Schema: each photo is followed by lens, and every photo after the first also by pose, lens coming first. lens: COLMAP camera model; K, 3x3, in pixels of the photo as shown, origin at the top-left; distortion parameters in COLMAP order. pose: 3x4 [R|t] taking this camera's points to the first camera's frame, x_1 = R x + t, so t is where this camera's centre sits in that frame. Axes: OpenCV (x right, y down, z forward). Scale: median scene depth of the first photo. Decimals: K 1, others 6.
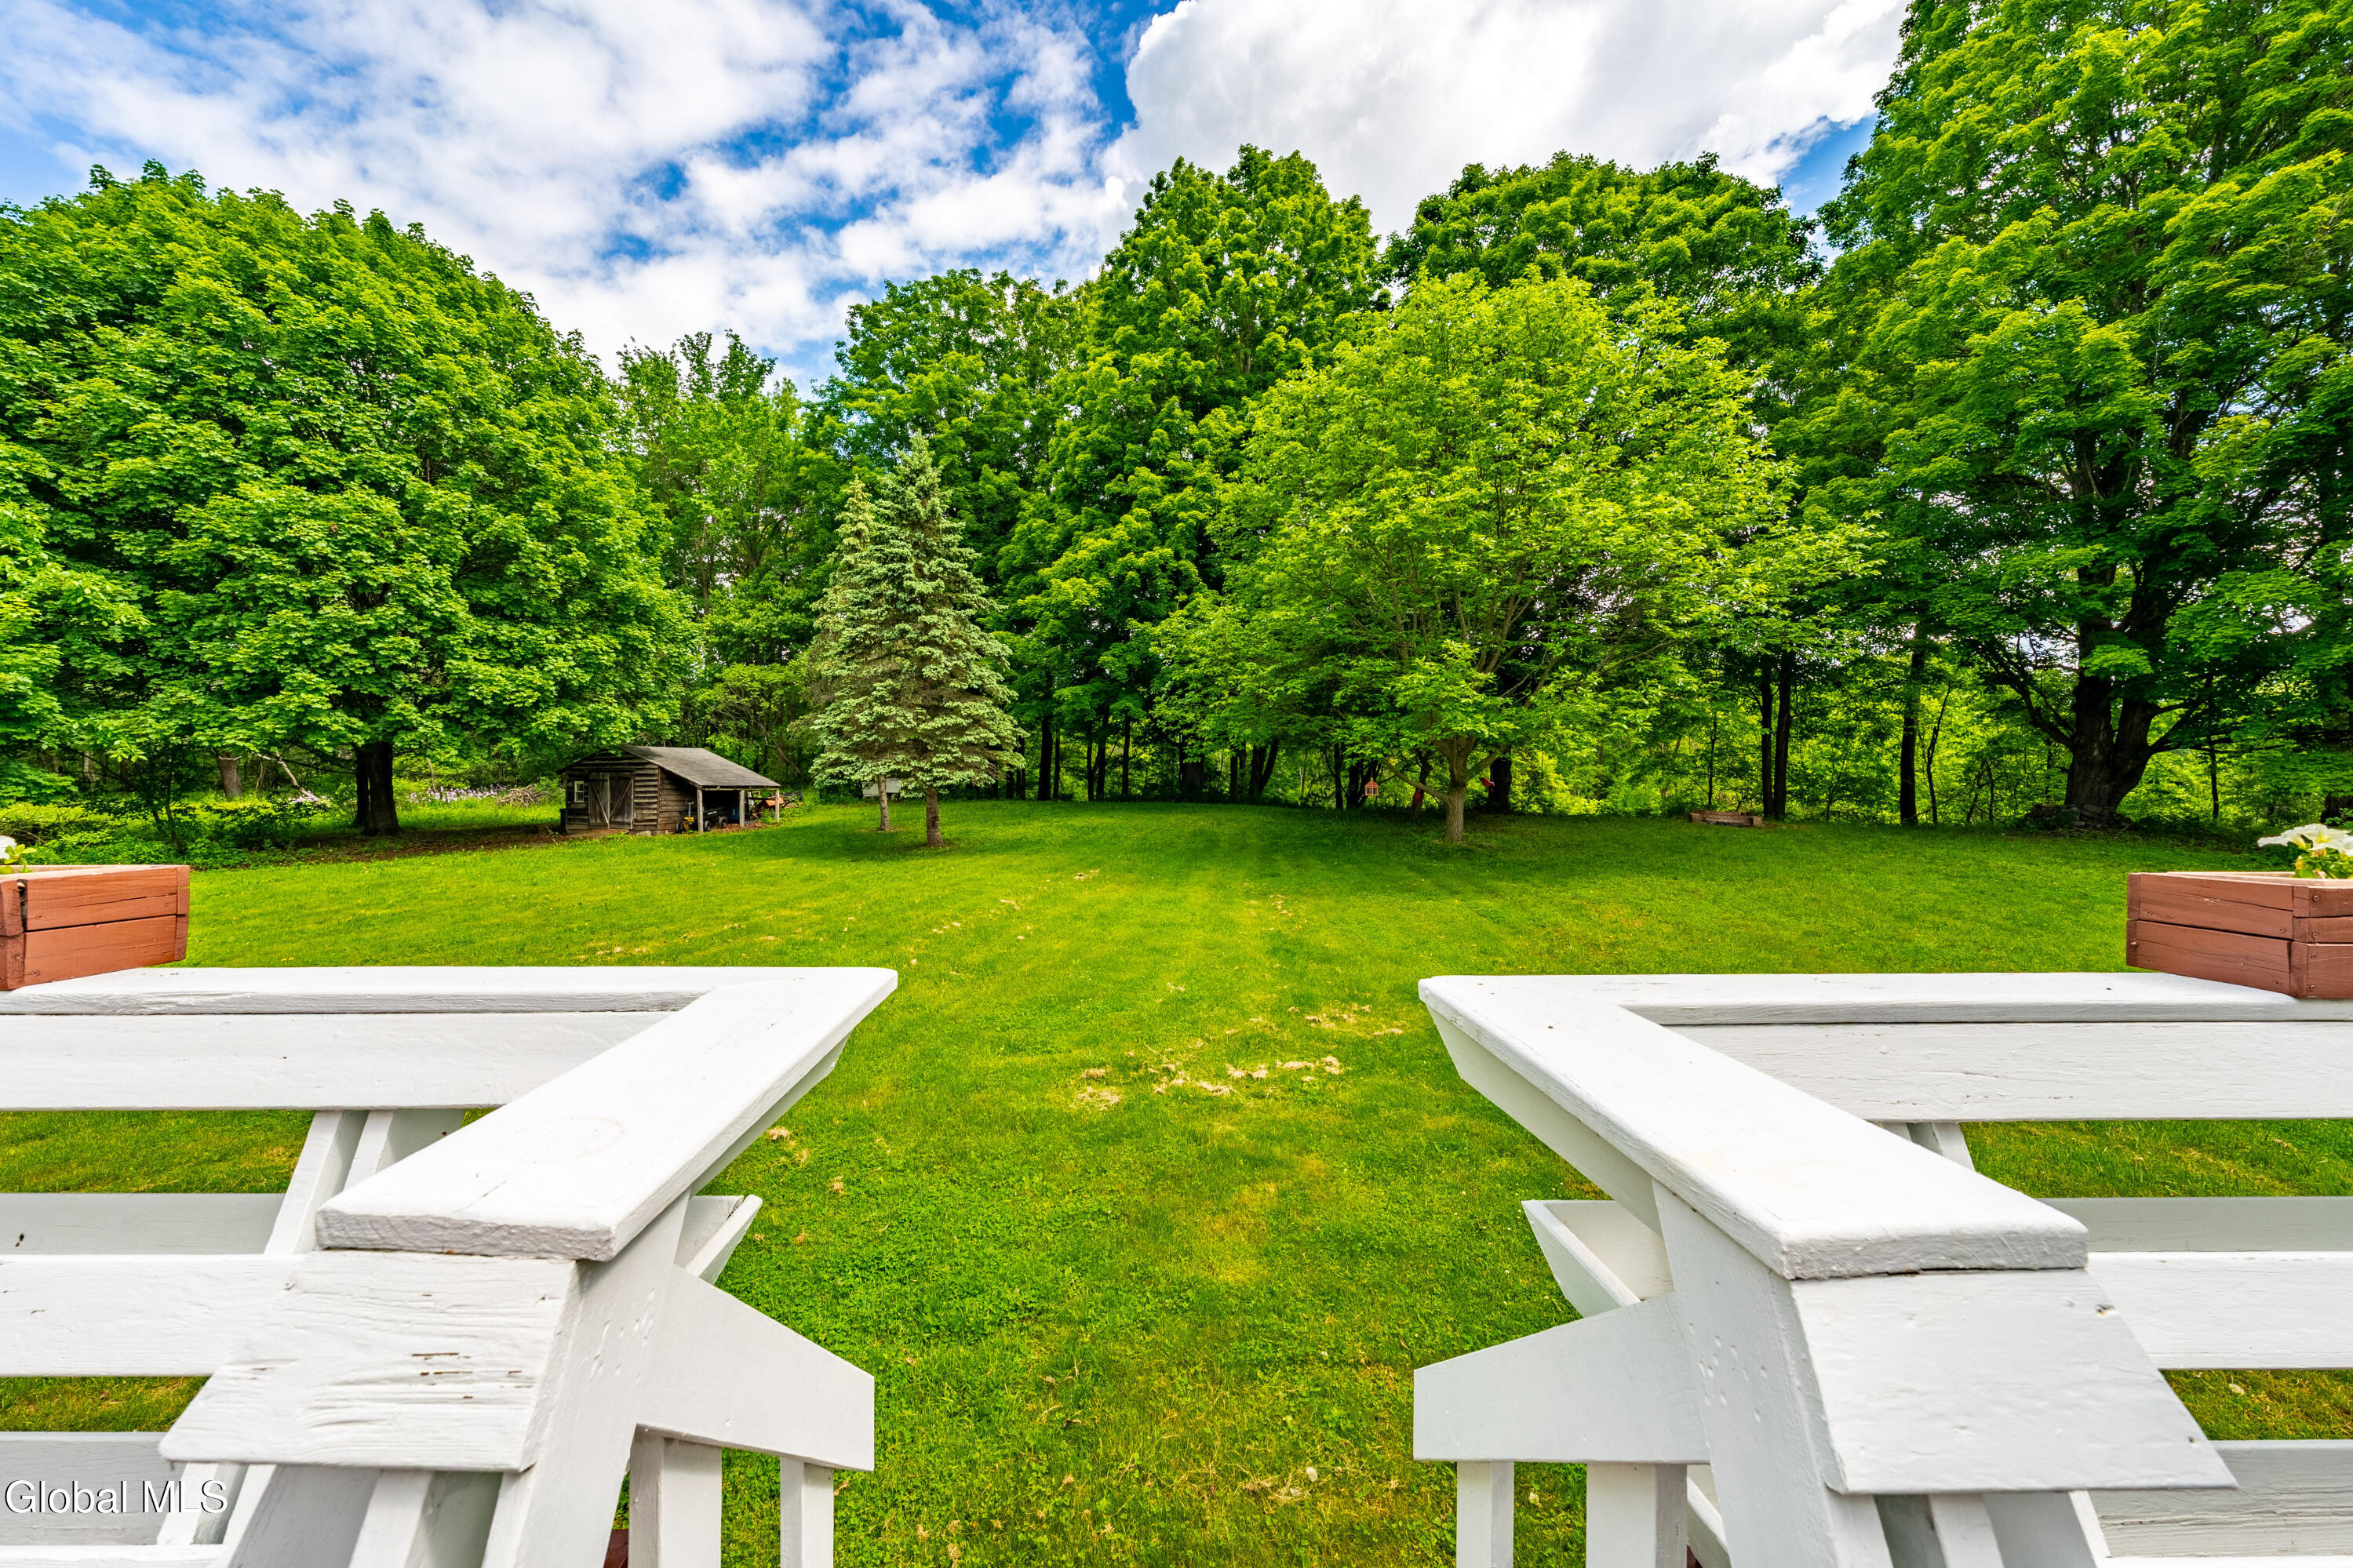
lens RADIAL K [[829.5, 0, 1134.4], [0, 829.5, 798.4], [0, 0, 1]] dist [-0.004996, 0.000832]
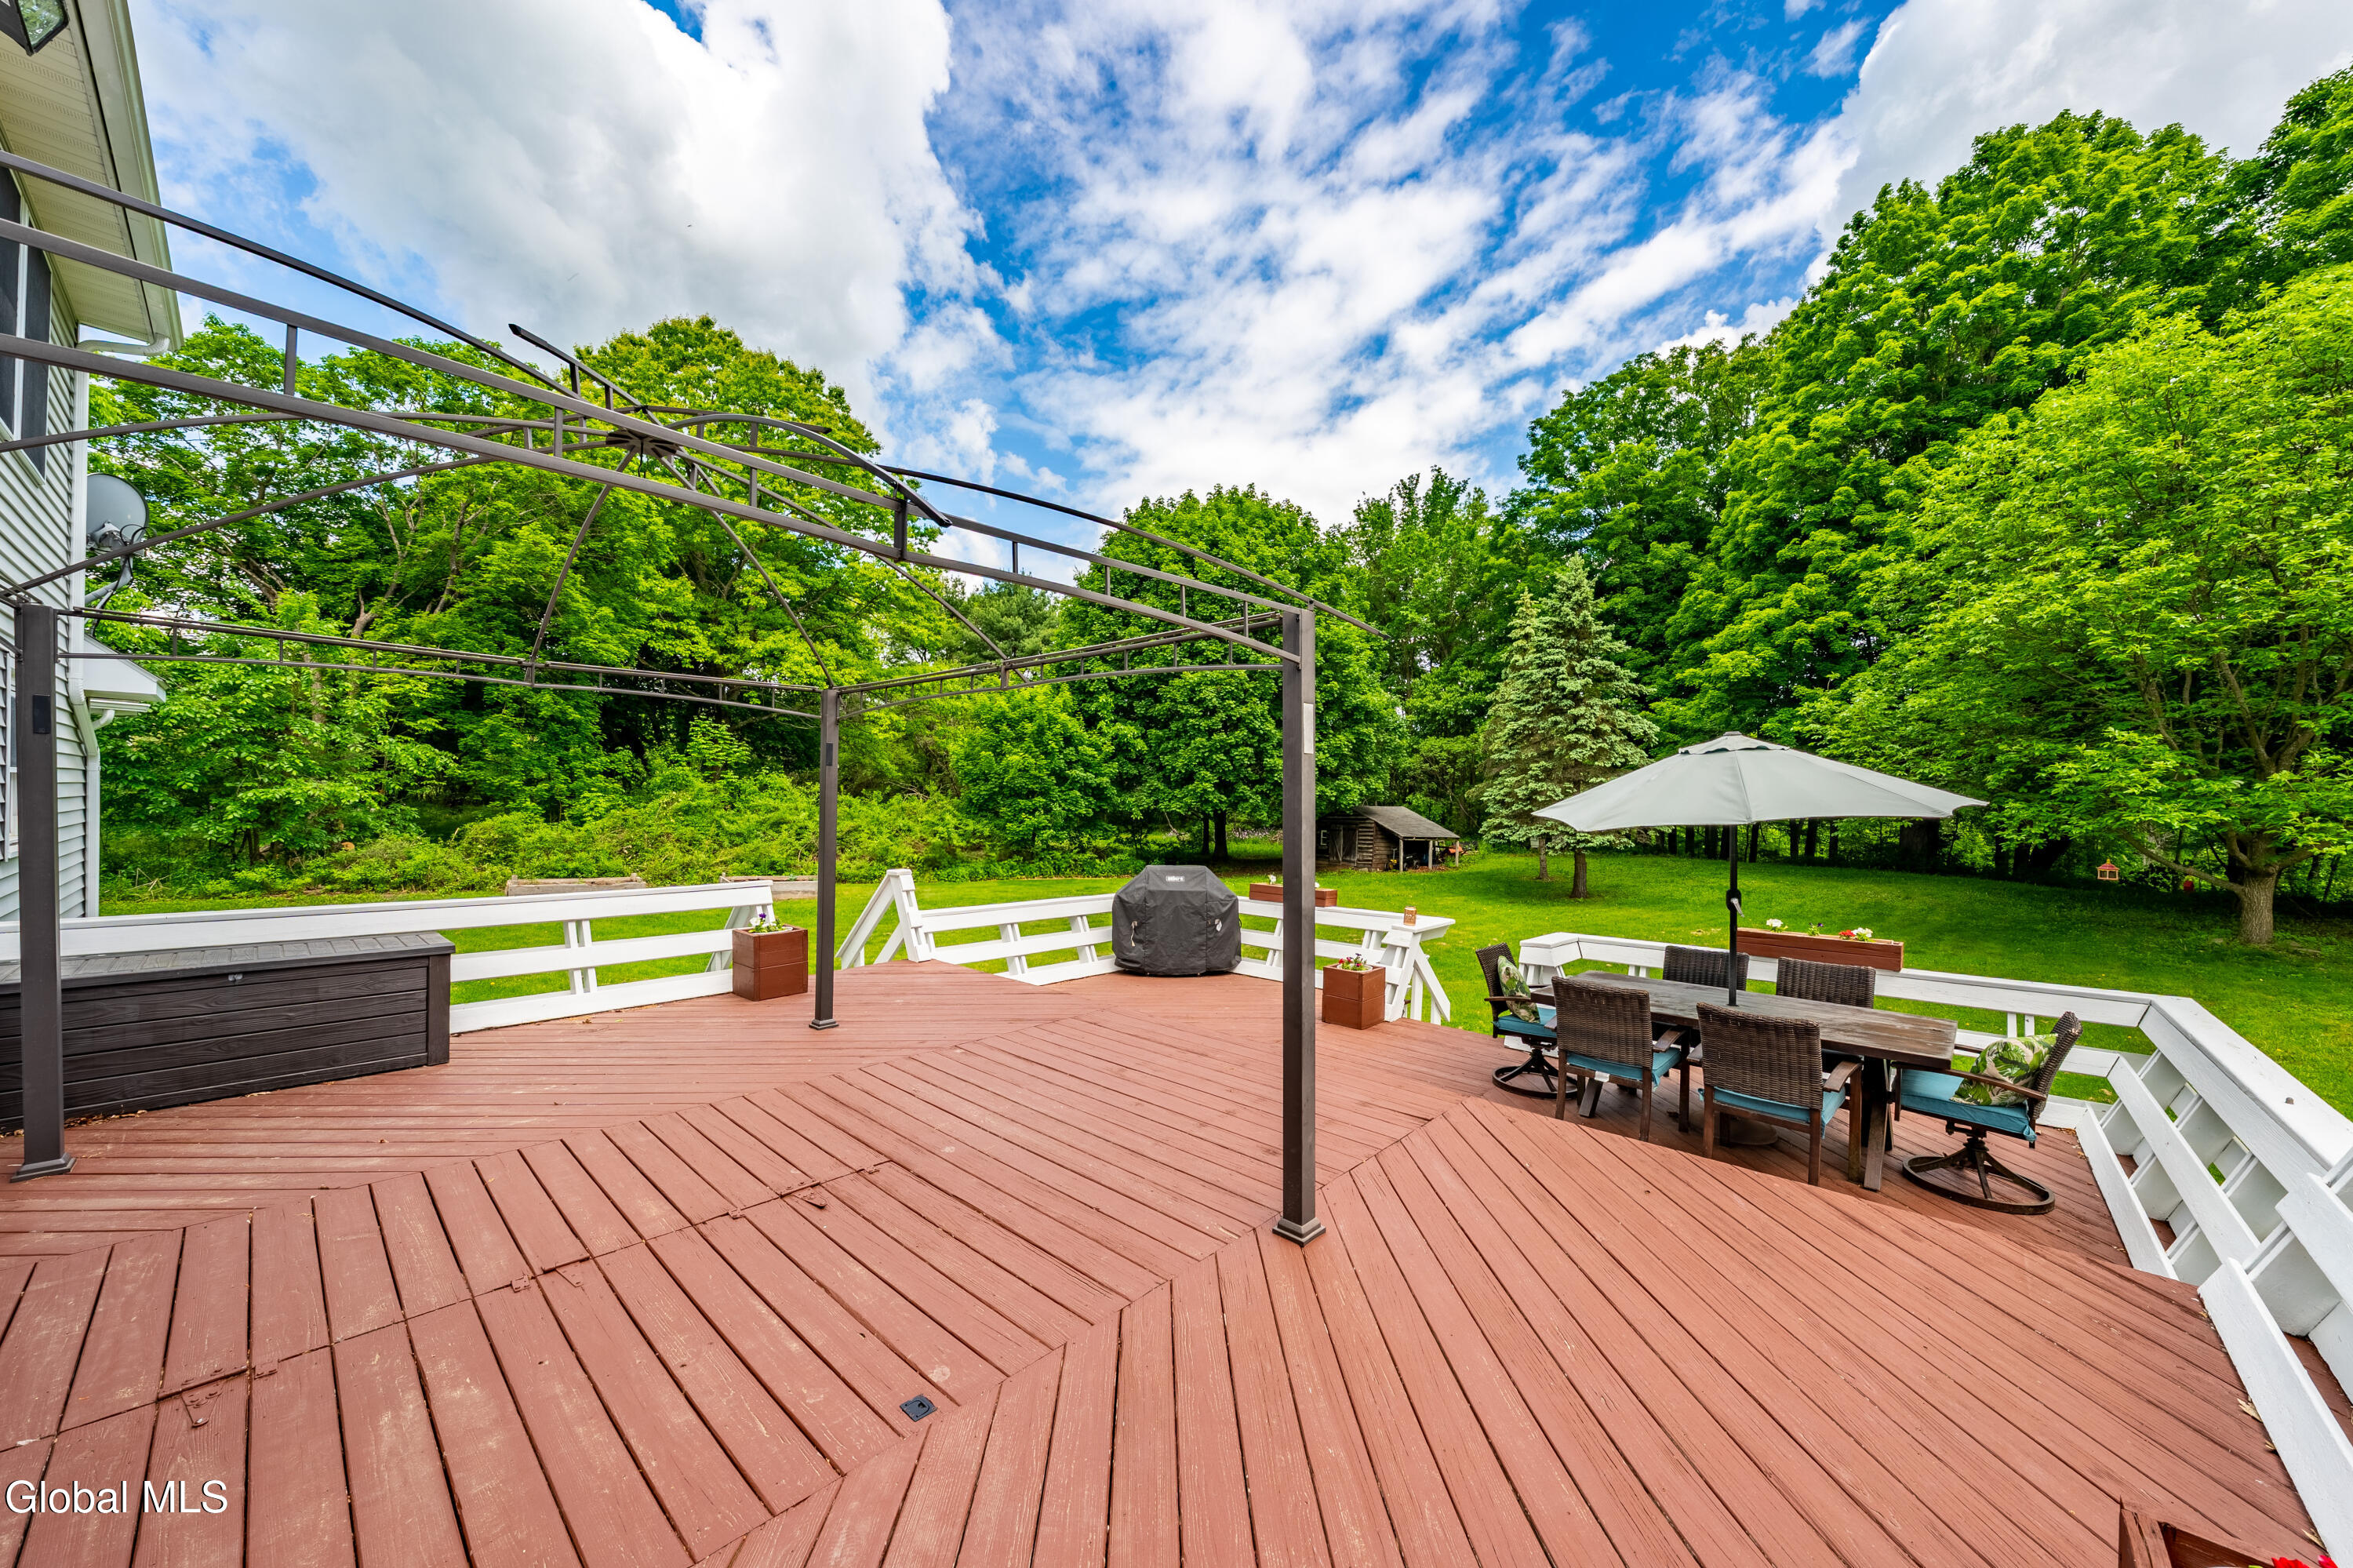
lens RADIAL K [[829.7, 0, 1196.7], [0, 829.7, 803.7], [0, 0, 1]] dist [-0.004996, 0.000832]
pose [[0.752272, 0.009214, -0.658788, 0.108270], [-0.038204, 0.998830, -0.029655, -0.016296], [0.657744, 0.047476, 0.751744, -0.226902]]
